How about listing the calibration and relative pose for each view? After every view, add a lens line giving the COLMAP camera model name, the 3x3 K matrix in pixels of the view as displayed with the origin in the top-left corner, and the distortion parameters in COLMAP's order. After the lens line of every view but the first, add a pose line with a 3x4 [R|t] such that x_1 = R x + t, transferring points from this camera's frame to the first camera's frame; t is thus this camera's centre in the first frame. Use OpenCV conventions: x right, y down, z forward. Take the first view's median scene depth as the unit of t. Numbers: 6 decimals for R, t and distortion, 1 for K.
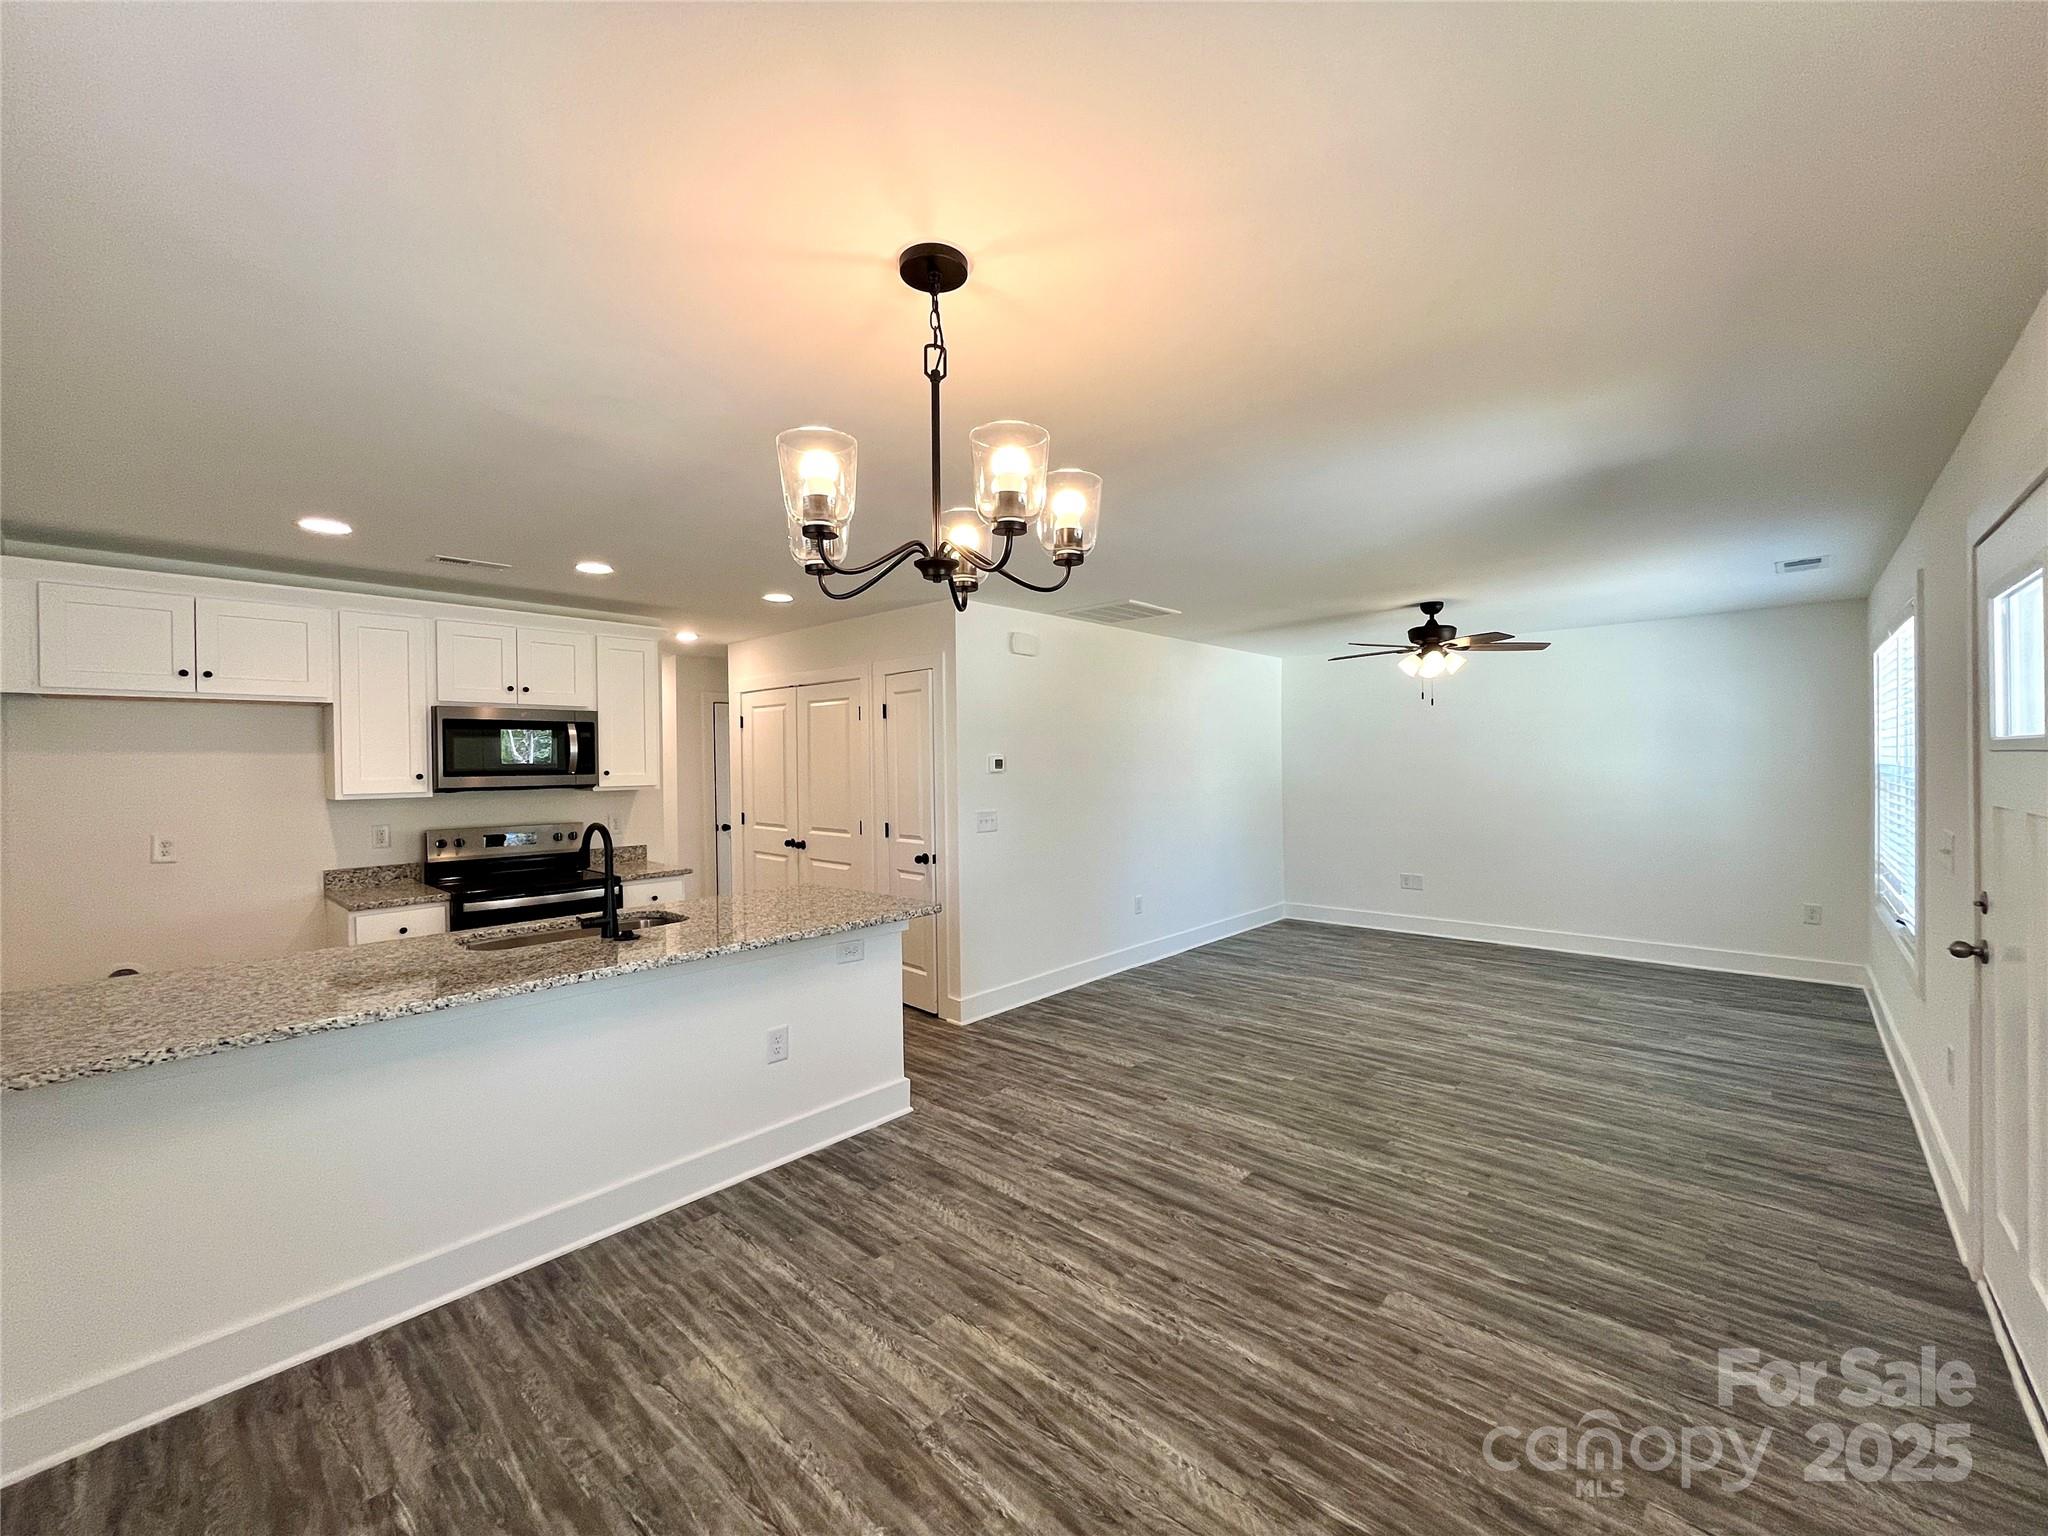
lens RADIAL K [[831.5, 0, 1027.3], [0, 831.5, 762.4], [0, 0, 1]] dist [-0.001349, -0.000106]
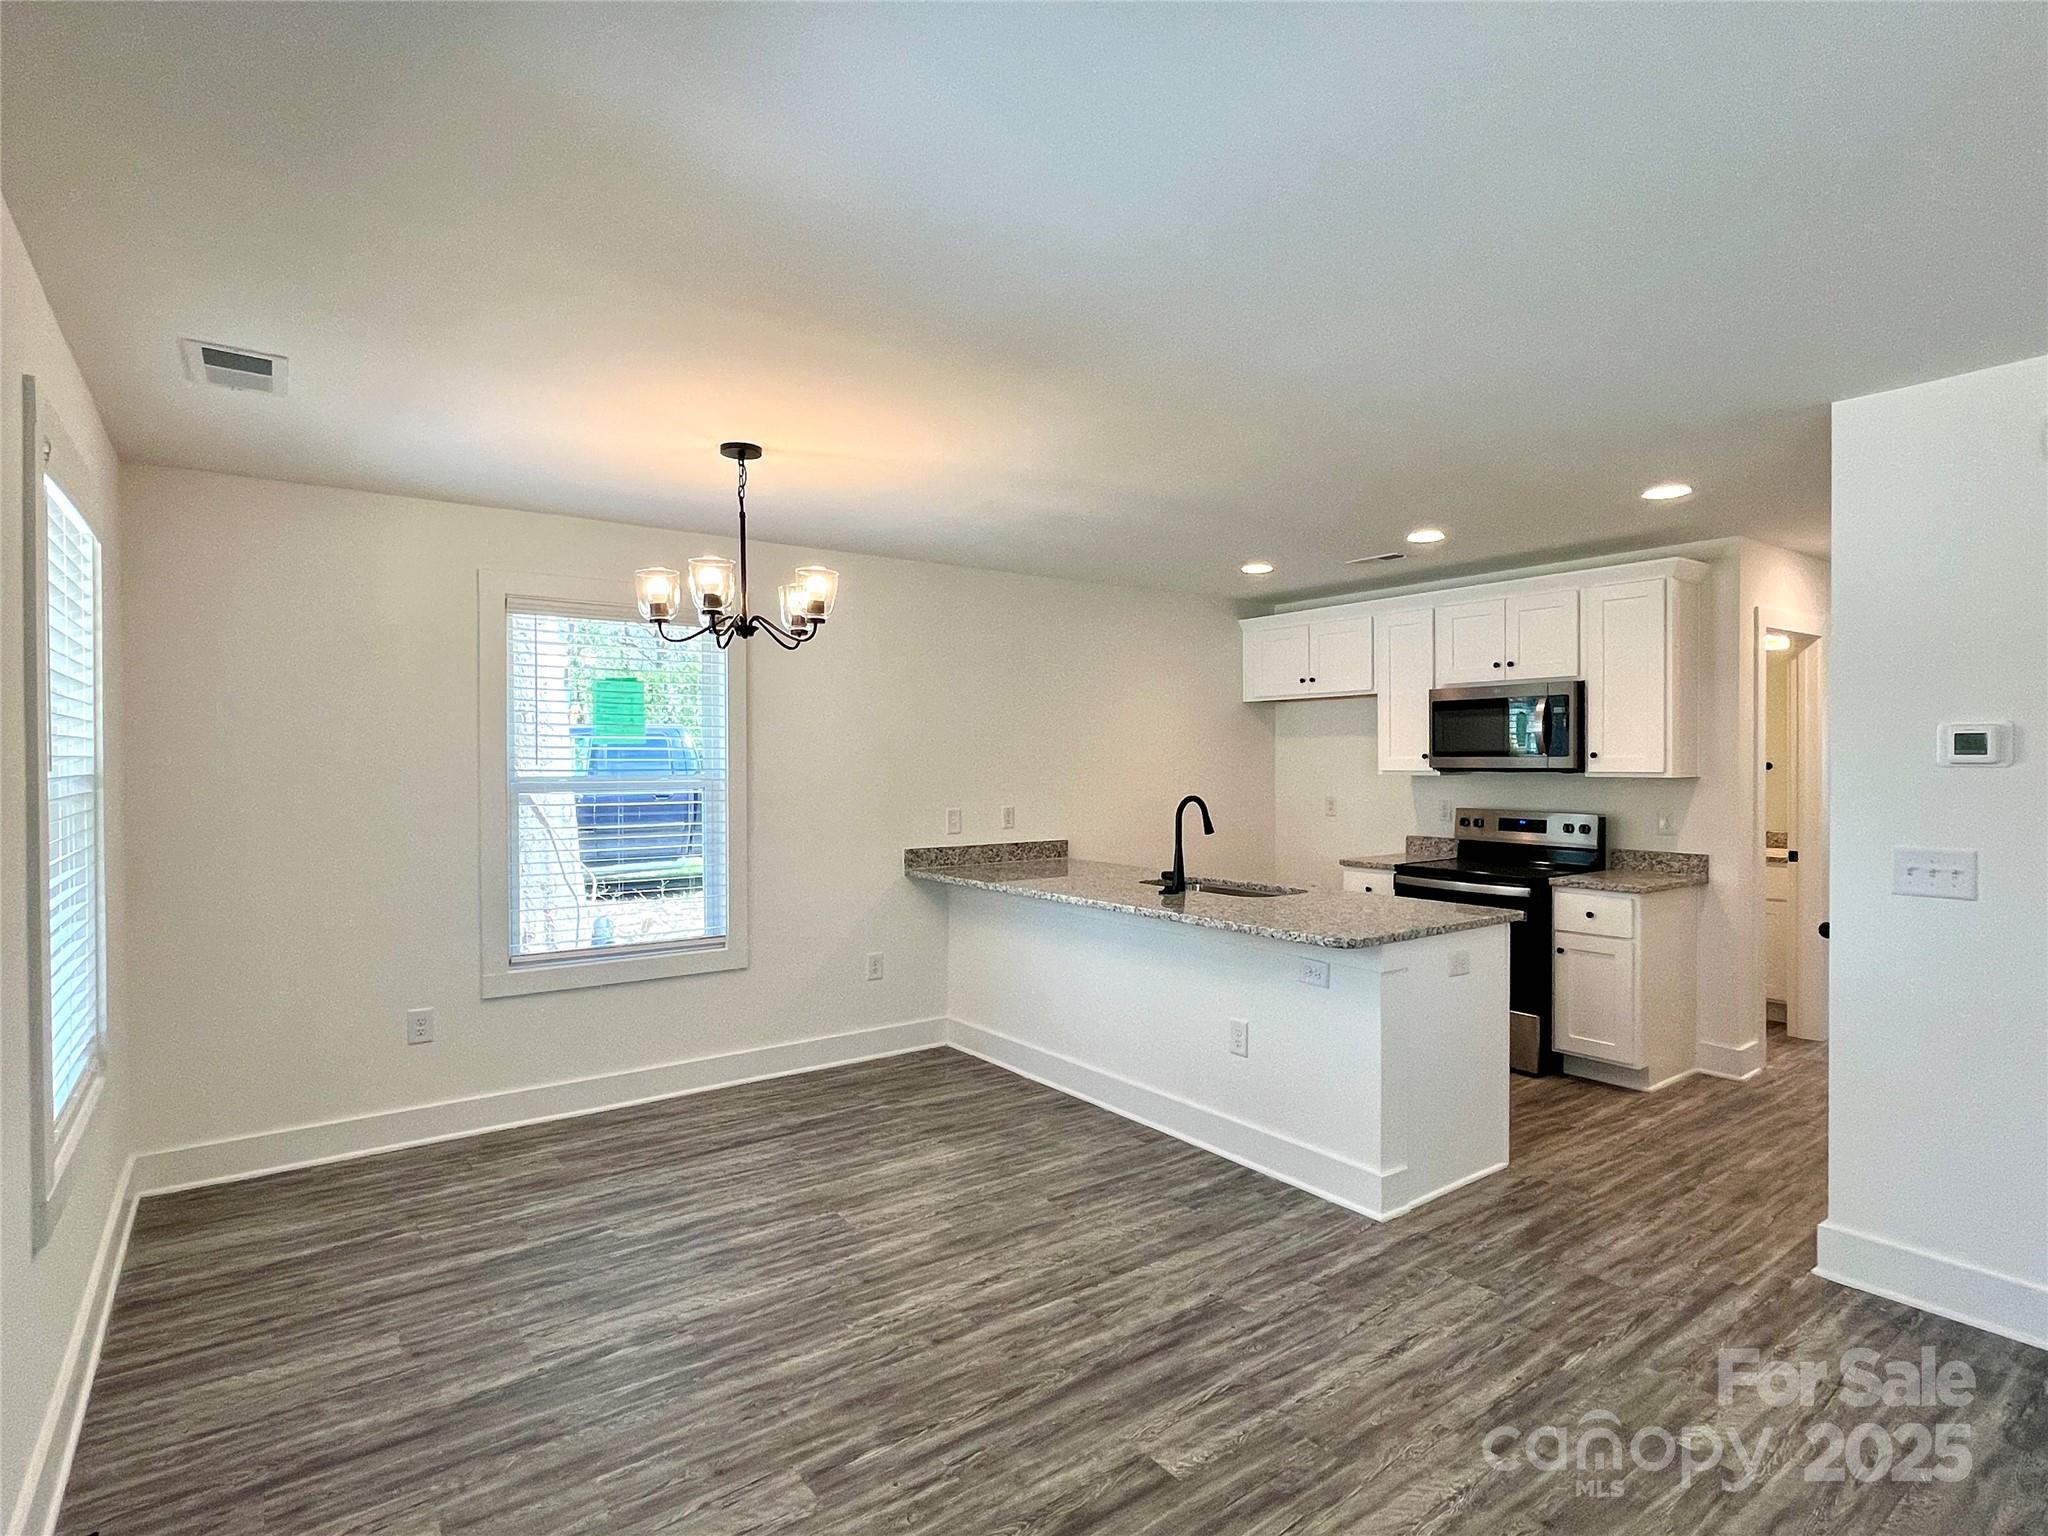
lens RADIAL K [[1052.9, 0, 1024.9], [0, 1052.9, 757.3], [0, 0, 1]] dist [-0.002465, -0.000219]
pose [[-0.200471, 0.012627, -0.979618, 0.909133], [0.006488, 0.999912, 0.011560, -0.001050], [0.979678, -0.004039, -0.200535, 0.970807]]
